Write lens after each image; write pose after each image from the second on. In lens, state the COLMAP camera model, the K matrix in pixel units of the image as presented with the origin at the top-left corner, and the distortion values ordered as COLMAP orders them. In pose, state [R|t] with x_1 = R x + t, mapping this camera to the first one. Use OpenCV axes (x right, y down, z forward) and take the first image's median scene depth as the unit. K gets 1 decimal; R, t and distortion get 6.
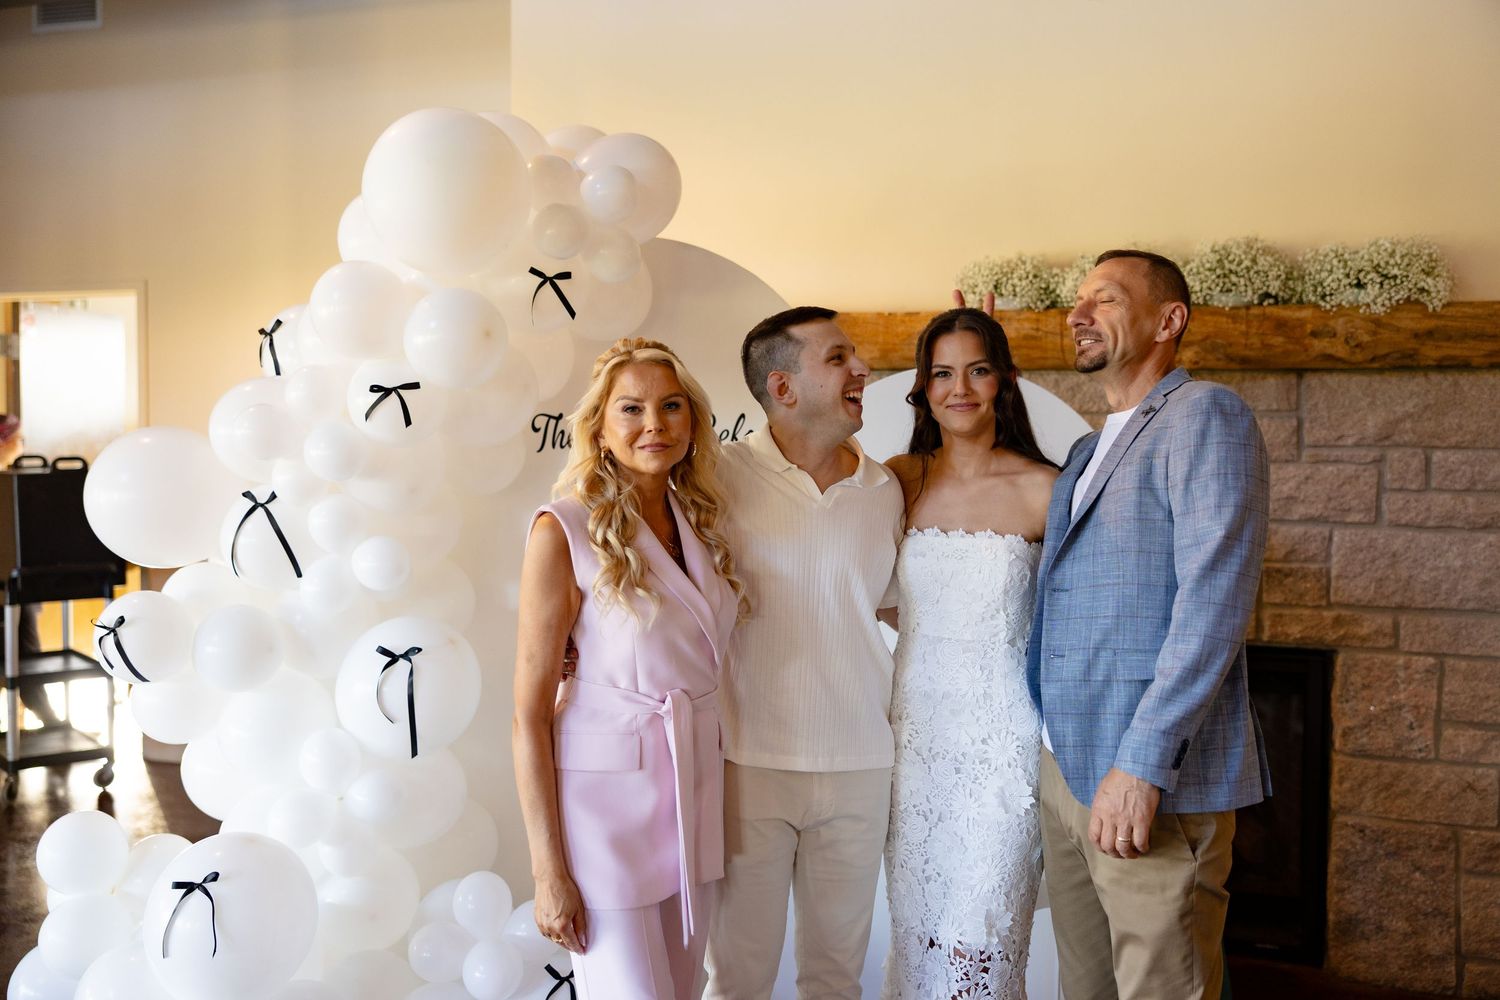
lens RADIAL K [[1471.7, 0, 753.2], [0, 1471.7, 508.2], [0, 0, 1]] dist [0.093066, 0.000000]
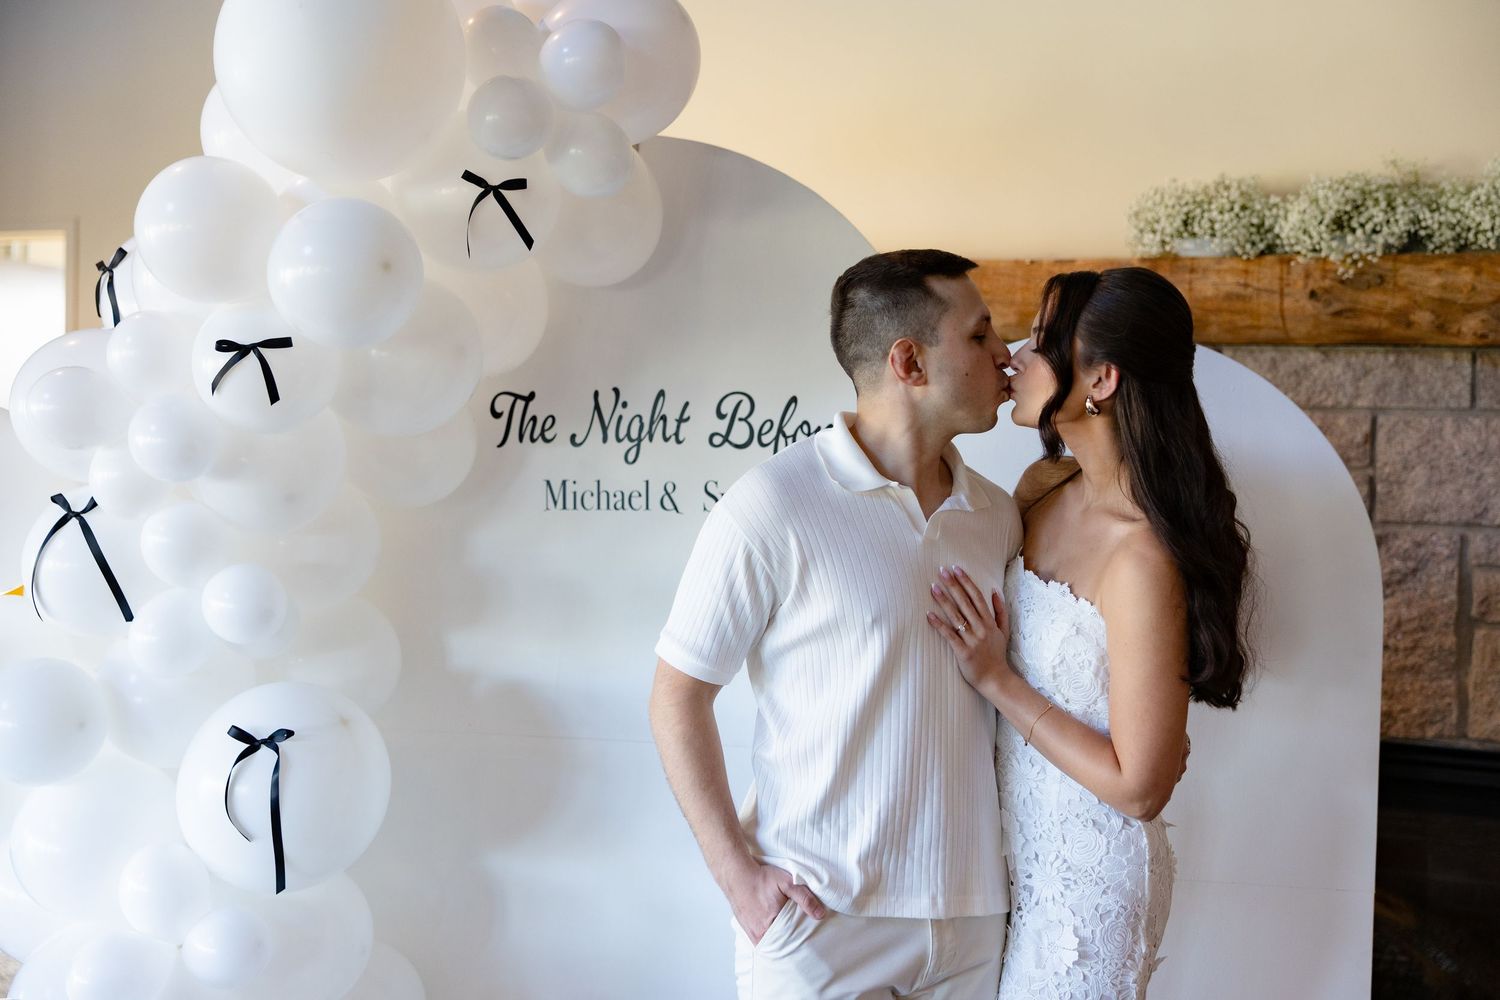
lens RADIAL K [[1840.5, 0, 748.5], [0, 1840.5, 505.0], [0, 0, 1]] dist [0.059940, 0.000000]
pose [[0.996018, 0.023193, -0.086080, 0.052046], [-0.024313, 0.999633, -0.011981, -0.003728], [0.085770, 0.014026, 0.996216, 0.169049]]
